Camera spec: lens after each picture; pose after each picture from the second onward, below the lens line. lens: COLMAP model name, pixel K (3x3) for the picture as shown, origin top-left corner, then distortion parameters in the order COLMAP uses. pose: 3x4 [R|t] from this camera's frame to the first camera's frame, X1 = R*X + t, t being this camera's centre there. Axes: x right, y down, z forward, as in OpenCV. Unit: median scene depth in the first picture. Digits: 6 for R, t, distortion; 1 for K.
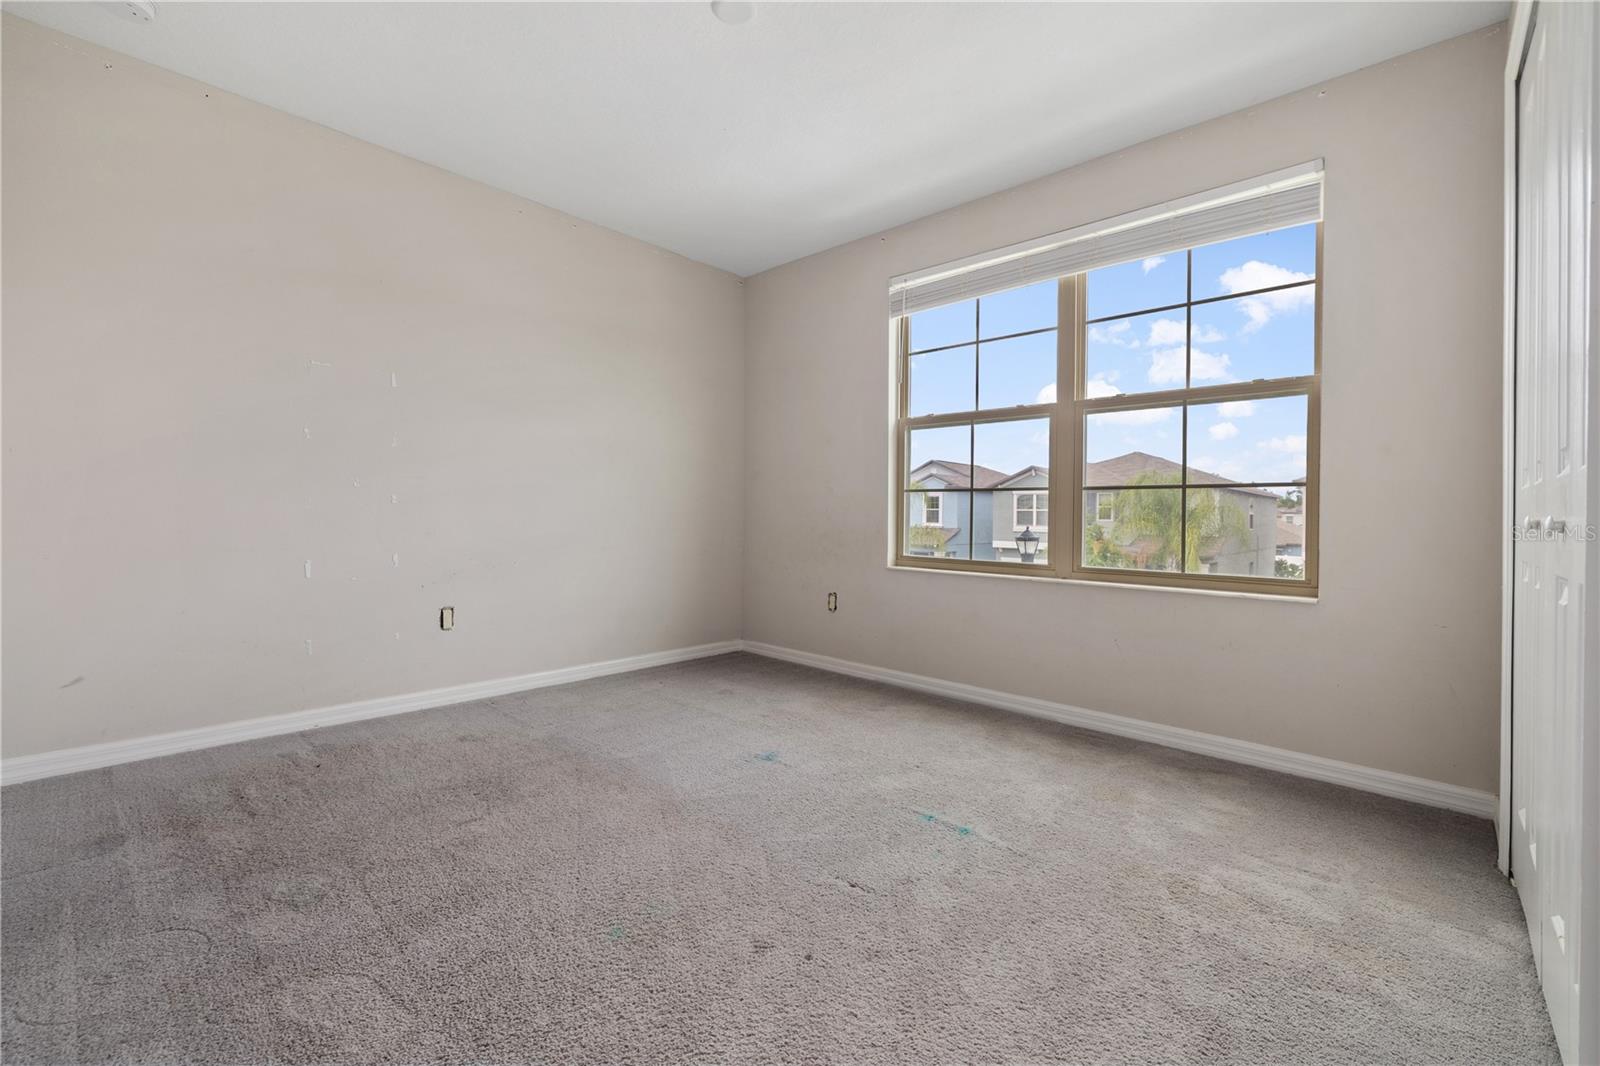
lens RADIAL K [[675.1, 0, 804.1], [0, 675.1, 522.0], [0, 0, 1]] dist [0.000106, 0.000647]
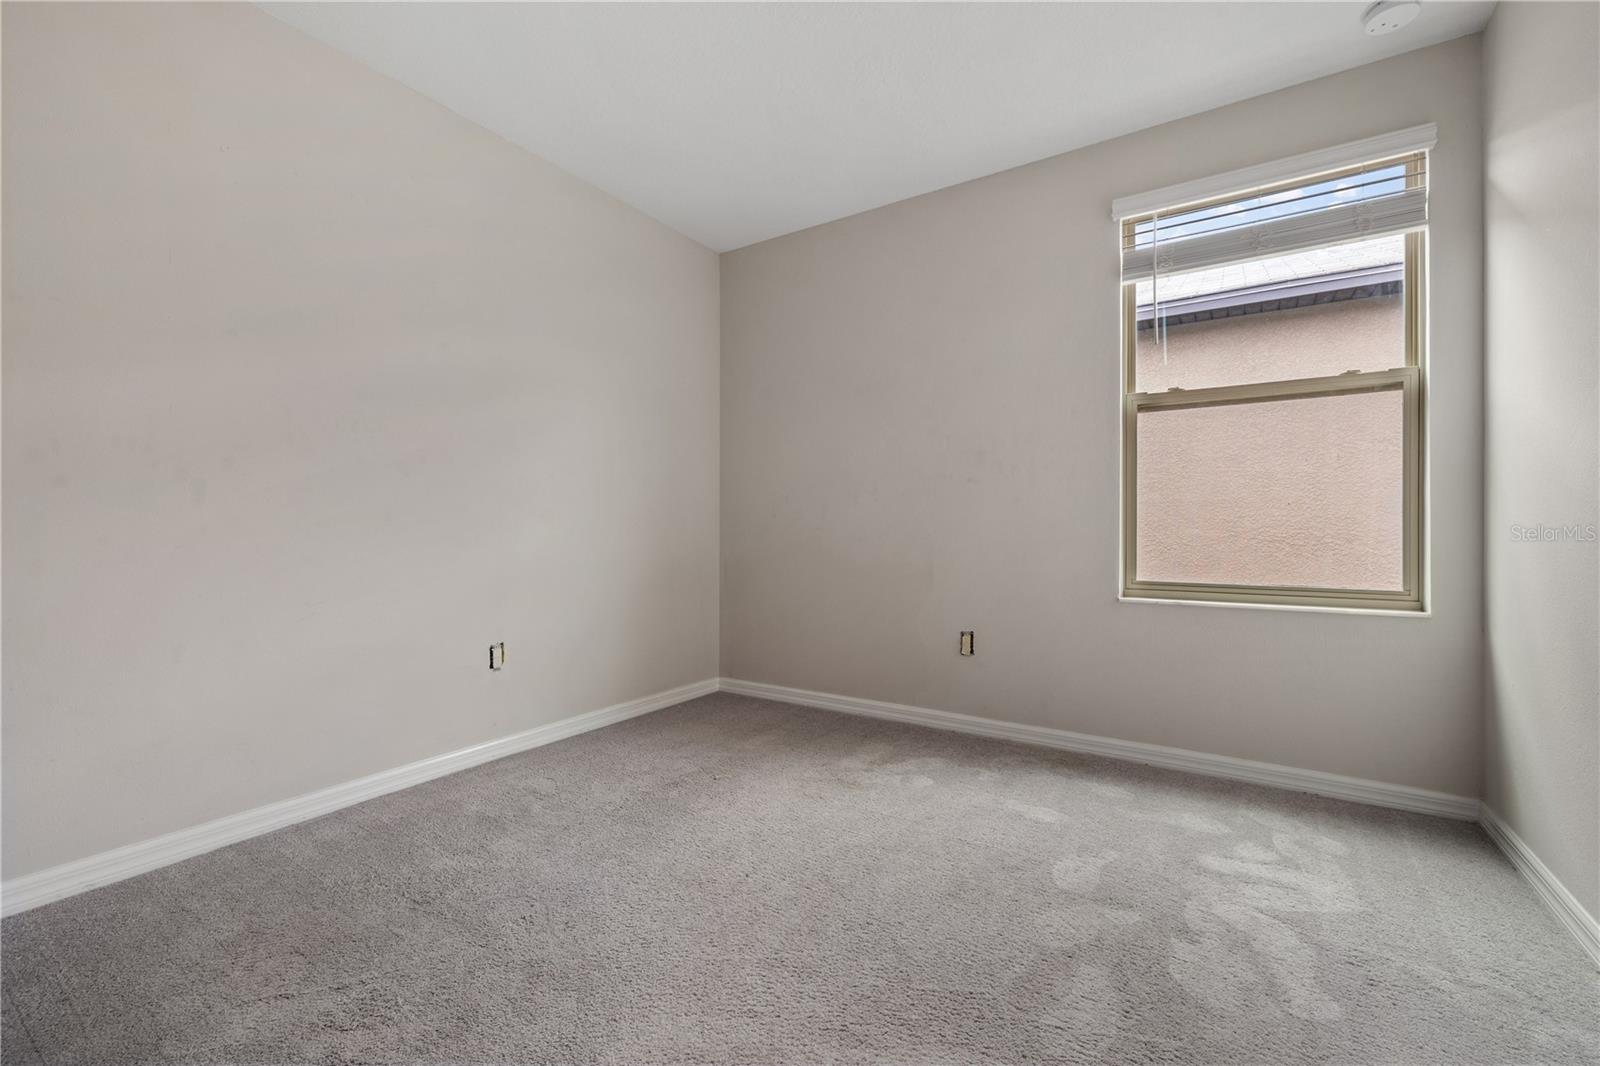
lens RADIAL K [[693.1, 0, 794.1], [0, 693.1, 524.7], [0, 0, 1]] dist [-0.000152, 0.000179]
pose [[0.989507, -0.014621, 0.143744, -0.201959], [0.017173, 0.999716, -0.016532, -0.004178], [-0.143462, 0.018827, 0.989477, 0.192913]]
